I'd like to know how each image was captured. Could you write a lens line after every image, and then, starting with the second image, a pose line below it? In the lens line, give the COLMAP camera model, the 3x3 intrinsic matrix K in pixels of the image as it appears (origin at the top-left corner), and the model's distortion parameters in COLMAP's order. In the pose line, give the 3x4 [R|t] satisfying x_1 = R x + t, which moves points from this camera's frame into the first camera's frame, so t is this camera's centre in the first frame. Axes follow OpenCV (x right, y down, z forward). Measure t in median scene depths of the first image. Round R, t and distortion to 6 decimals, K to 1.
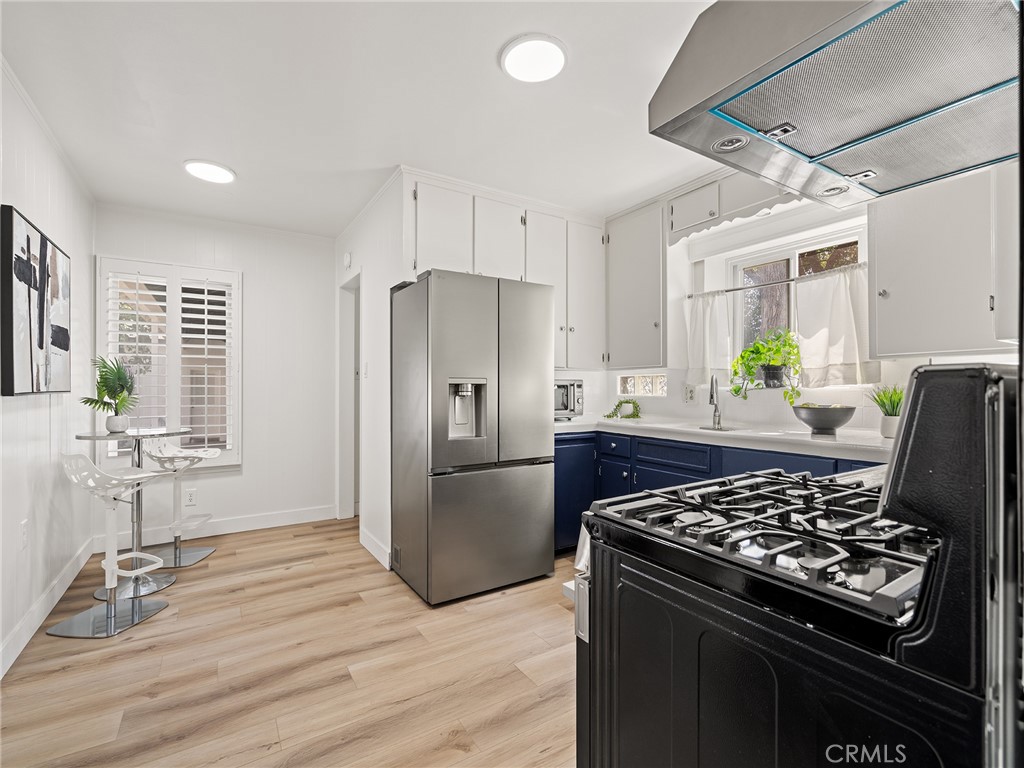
lens RADIAL K [[466.2, 0, 511.6], [0, 466.2, 383.7], [0, 0, 1]] dist [-0.011428, 0.002645]
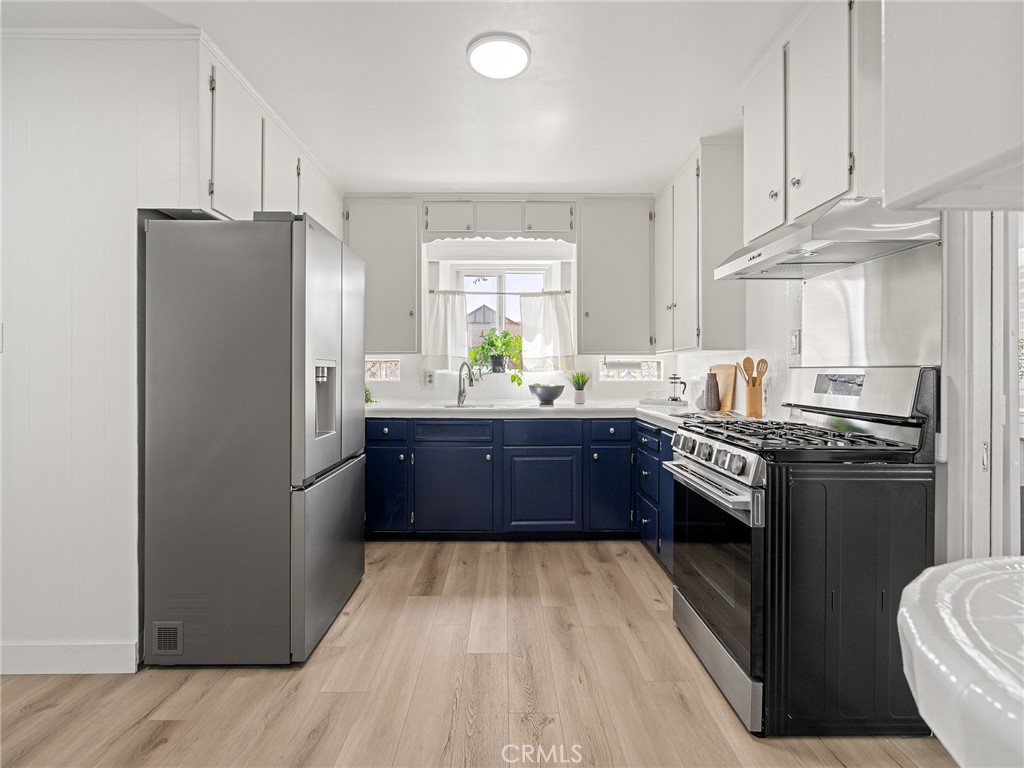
lens RADIAL K [[466.2, 0, 501.5], [0, 466.2, 372.9], [0, 0, 1]] dist [-0.011428, 0.002645]
pose [[0.535458, 0.000919, 0.844561, -0.543301], [-0.003621, 0.999993, 0.001207, 0.008214], [-0.844554, -0.003705, 0.535458, 0.288524]]
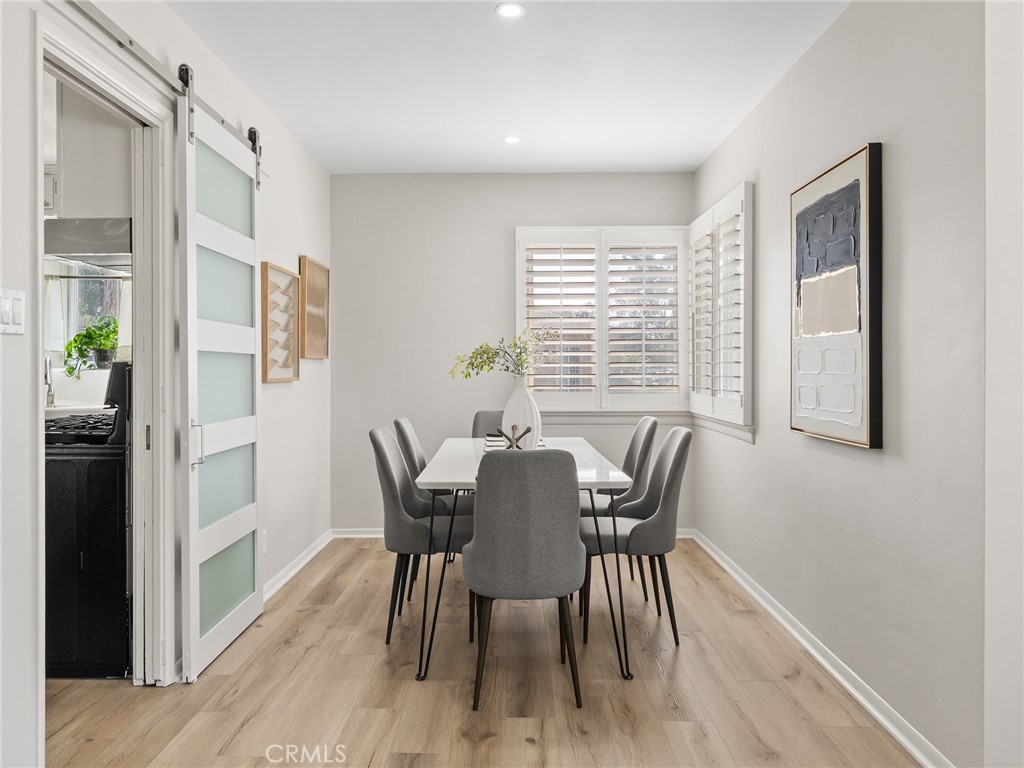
lens RADIAL K [[722.1, 0, 506.2], [0, 722.1, 377.4], [0, 0, 1]] dist [-0.008528, -0.002982]
pose [[0.544961, -0.003917, 0.838452, -0.365028], [-0.003556, 0.999969, 0.006983, 0.013765], [-0.838454, -0.006787, 0.544930, -0.758599]]
